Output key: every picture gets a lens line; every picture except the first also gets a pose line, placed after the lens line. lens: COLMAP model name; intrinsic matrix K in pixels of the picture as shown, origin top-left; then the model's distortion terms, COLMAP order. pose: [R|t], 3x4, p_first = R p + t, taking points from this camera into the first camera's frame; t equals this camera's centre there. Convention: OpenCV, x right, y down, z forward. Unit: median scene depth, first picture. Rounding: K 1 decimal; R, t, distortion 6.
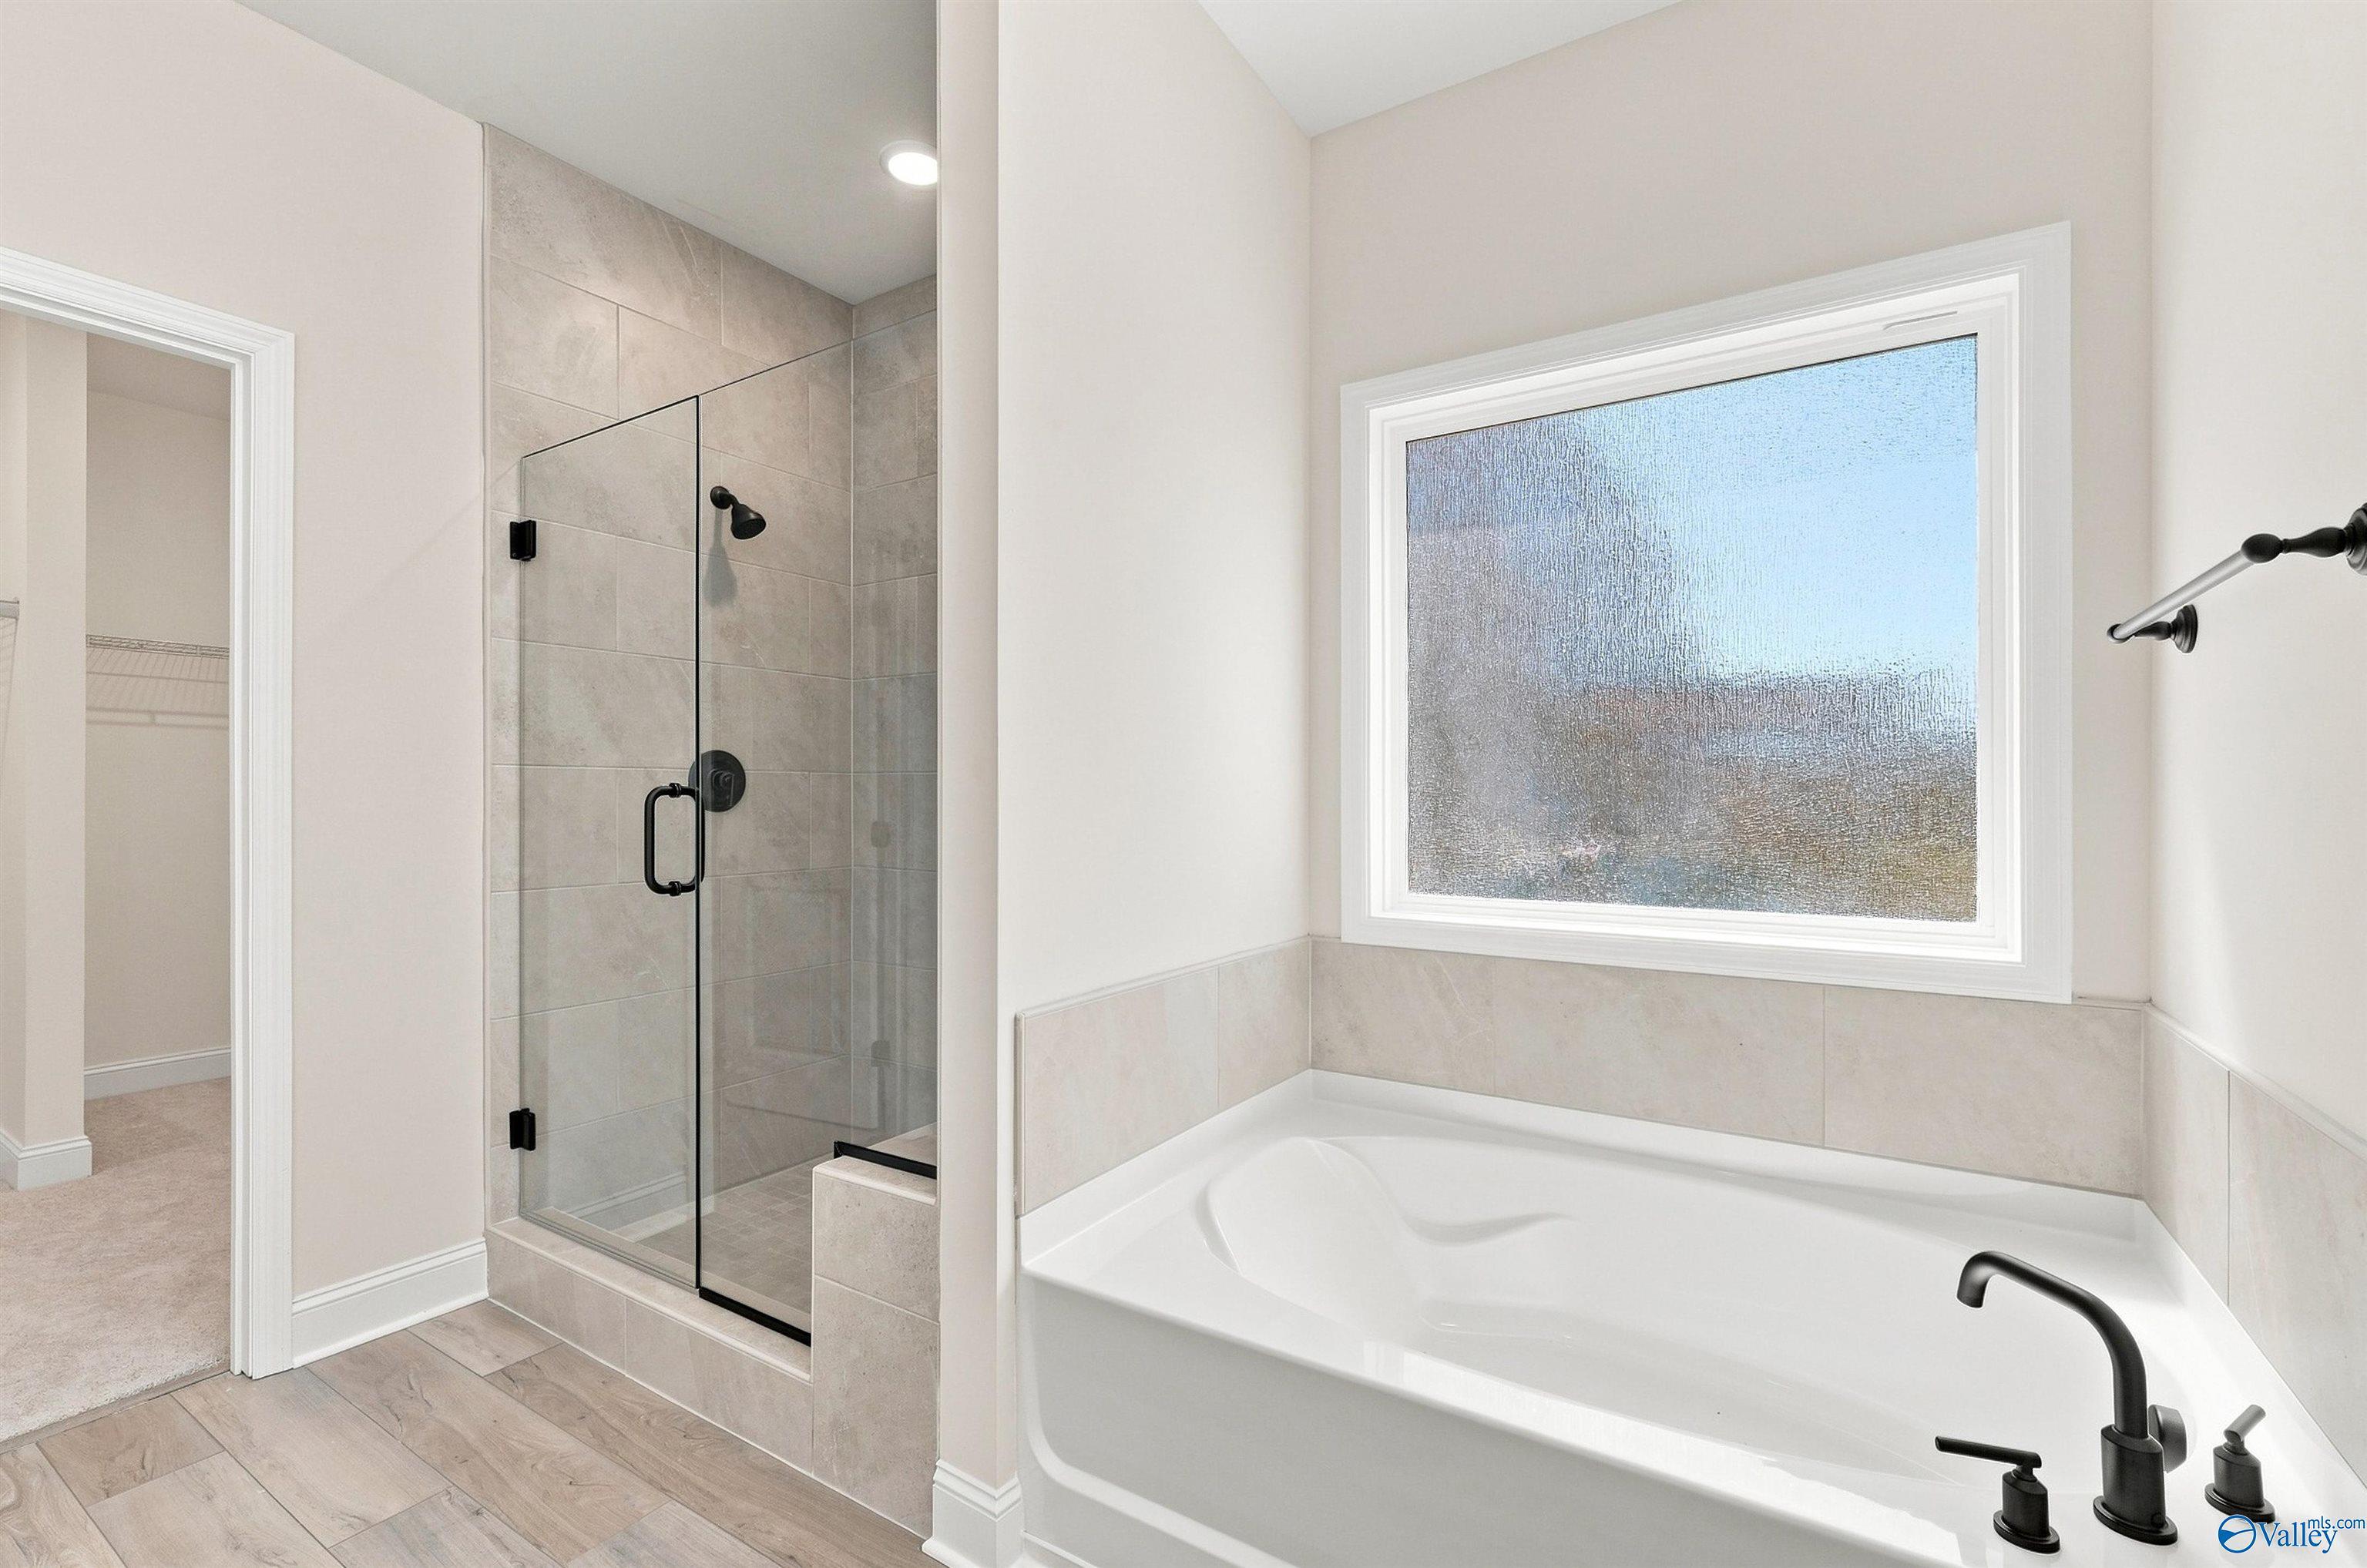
lens RADIAL K [[1032.3, 0, 1177.9], [0, 1032.3, 794.3], [0, 0, 1]] dist [-0.010794, 0.003044]
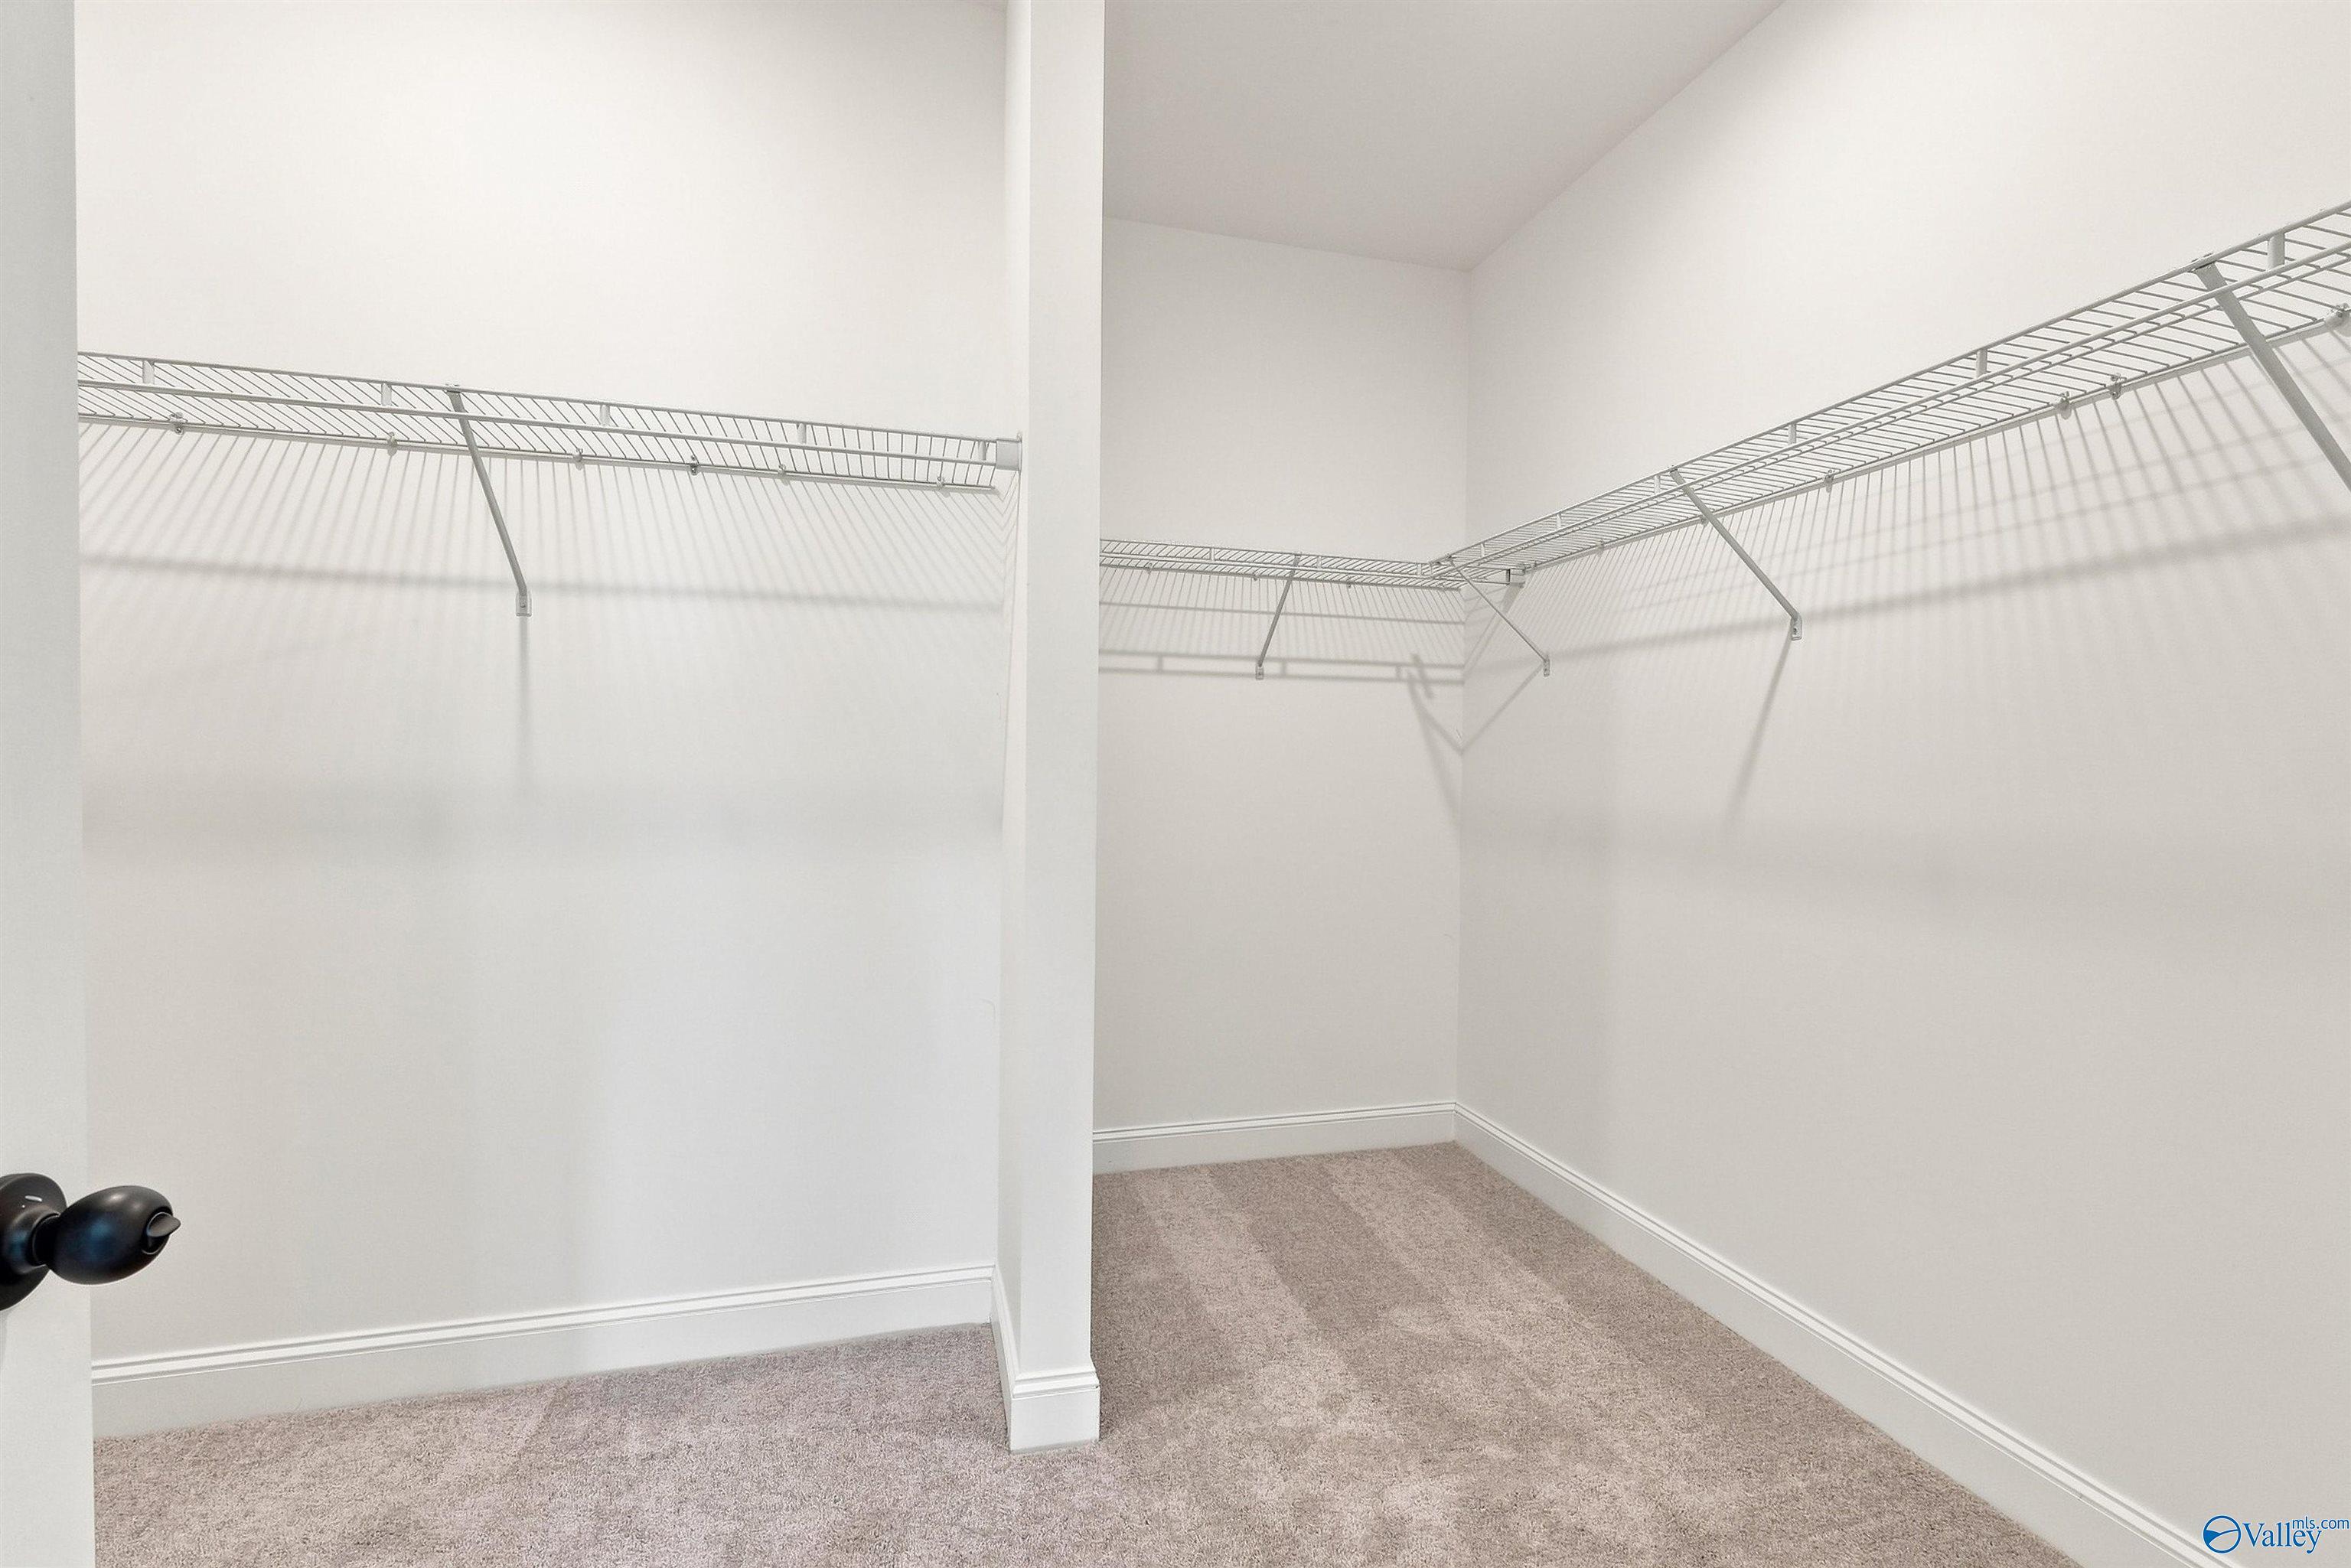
lens RADIAL K [[1007.9, 0, 1173.3], [0, 1007.9, 792.1], [0, 0, 1]] dist [-0.002170, 0.000096]
pose [[0.736494, 0.027687, -0.675877, -0.876297], [-0.009705, 0.999492, 0.030369, -0.004510], [0.676374, -0.015807, 0.736389, 0.821521]]
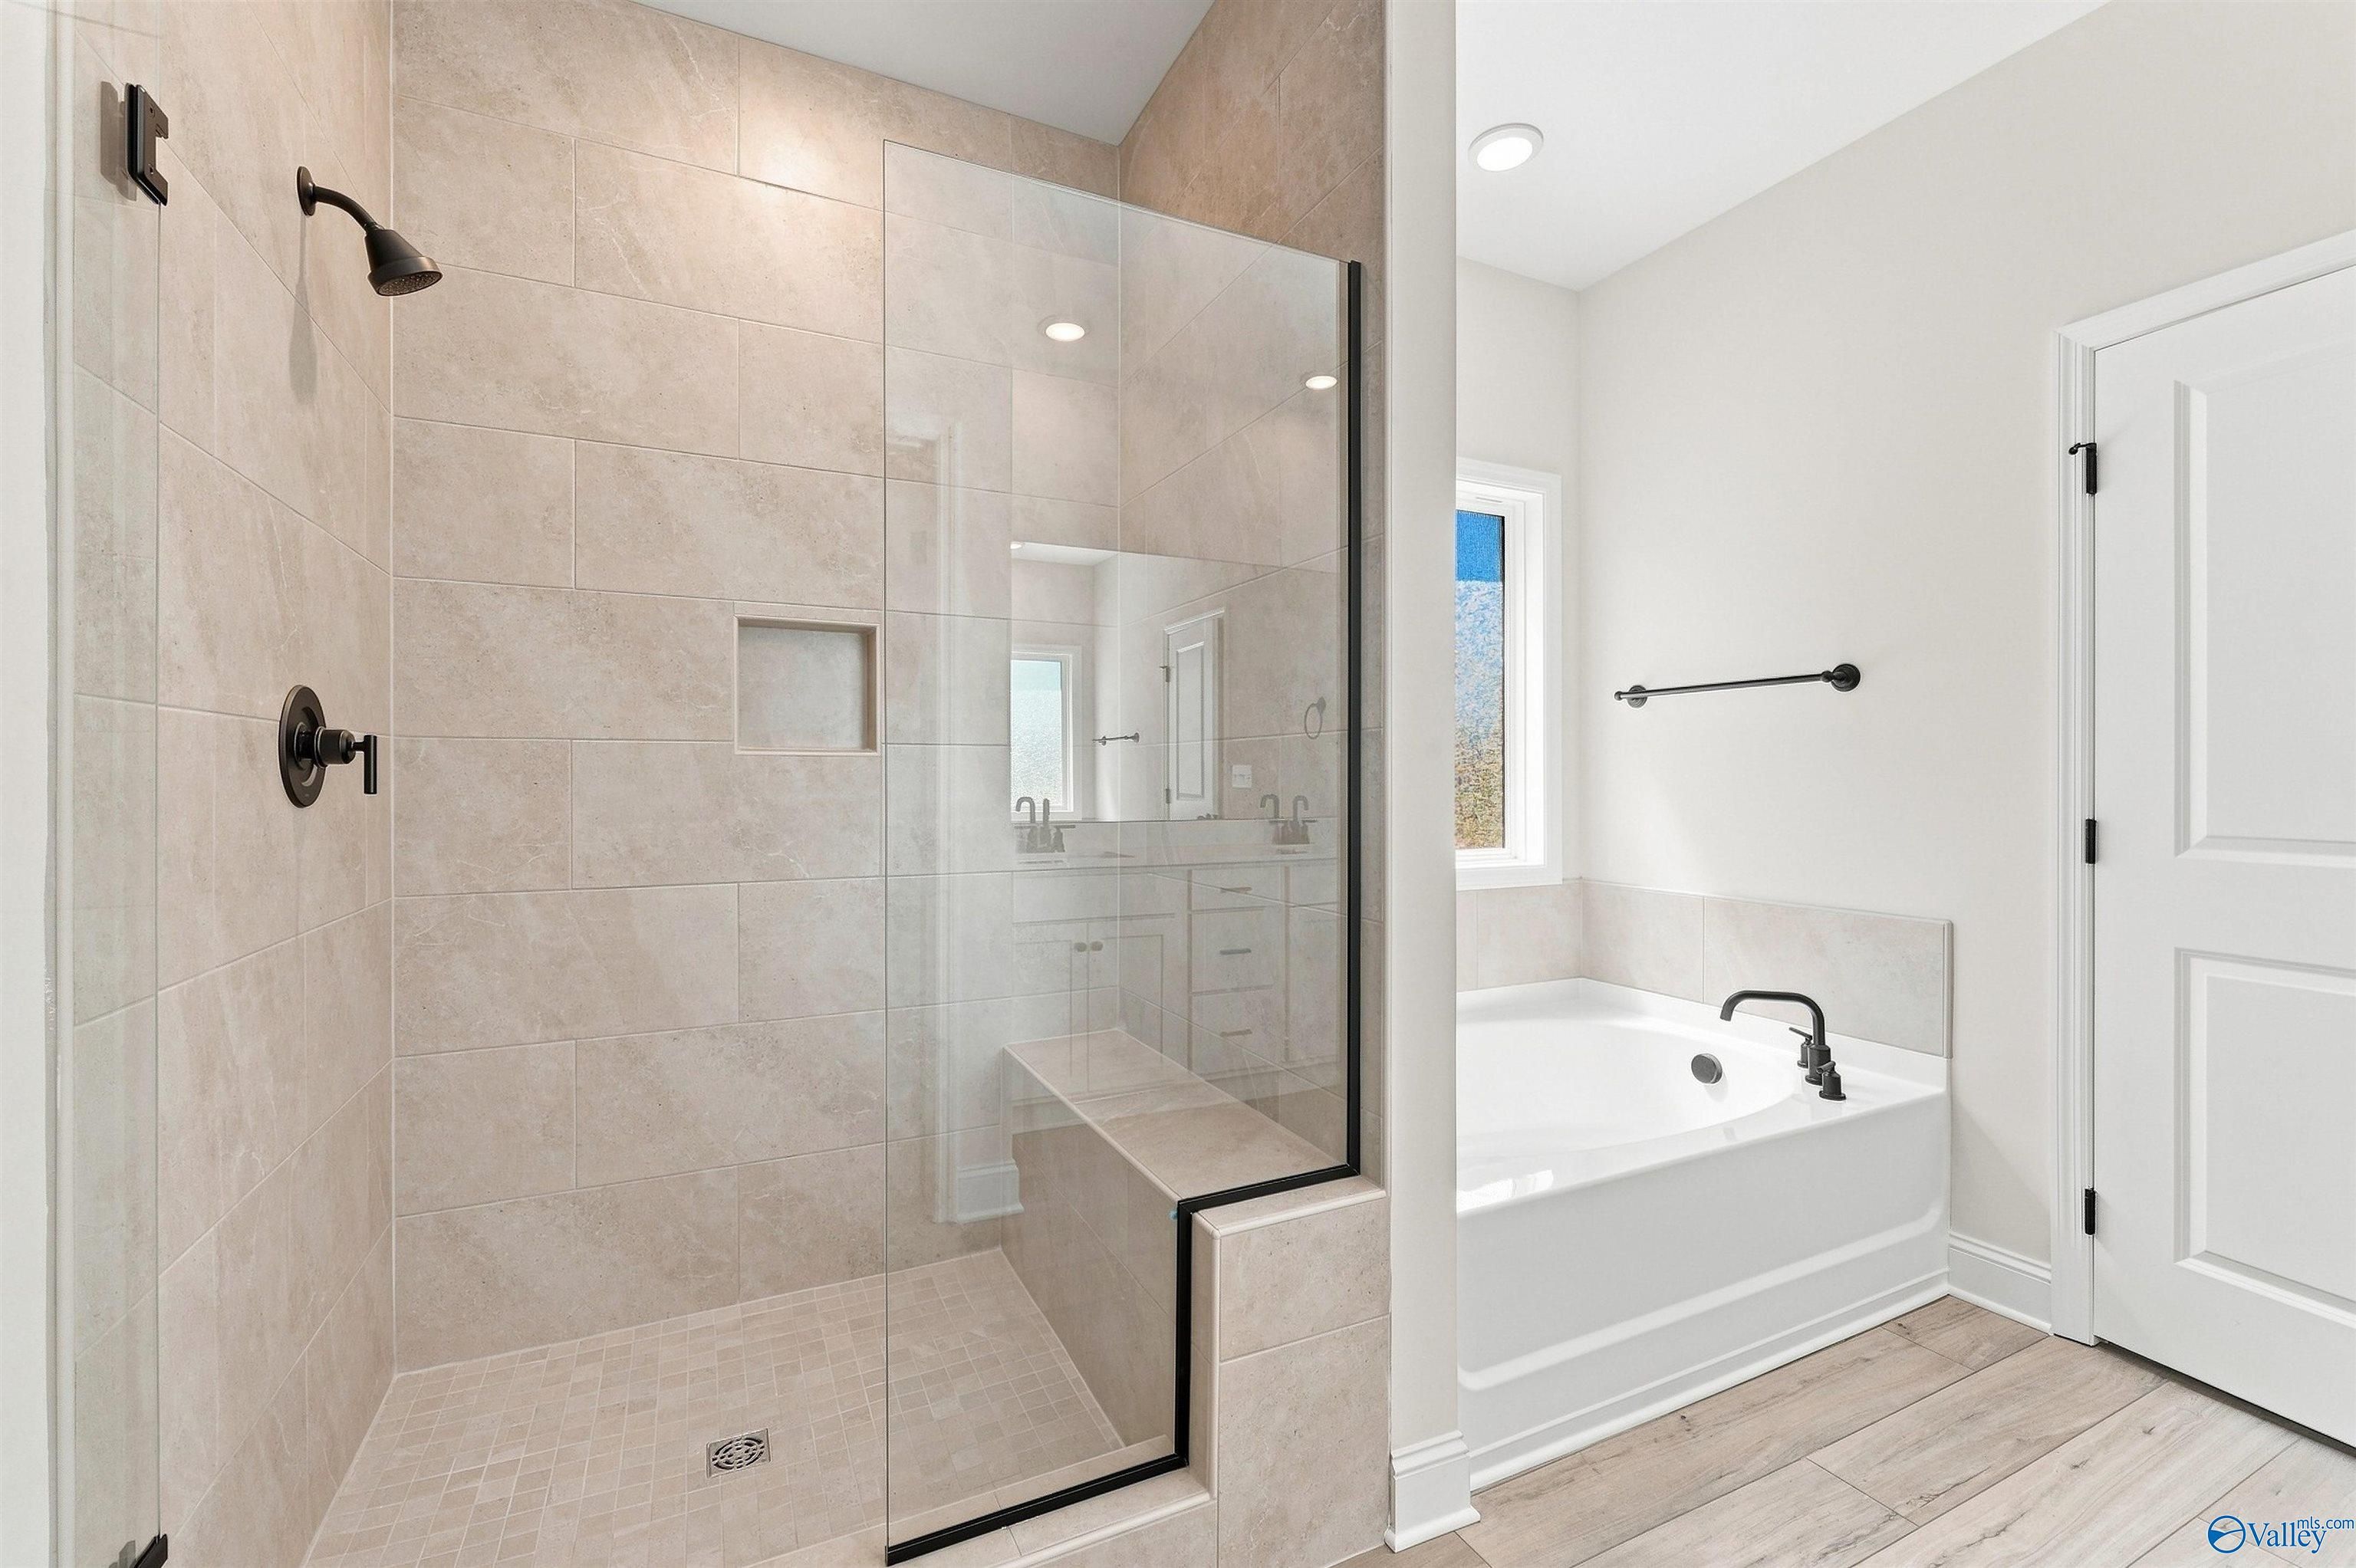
lens RADIAL K [[973.6, 0, 1180.8], [0, 973.6, 780.1], [0, 0, 1]] dist [-0.000367, 0.000054]
pose [[0.527984, -0.002412, 0.849251, -0.758041], [-0.000476, 0.999995, 0.003136, 0.002298], [-0.849254, -0.002060, 0.527980, 0.460106]]
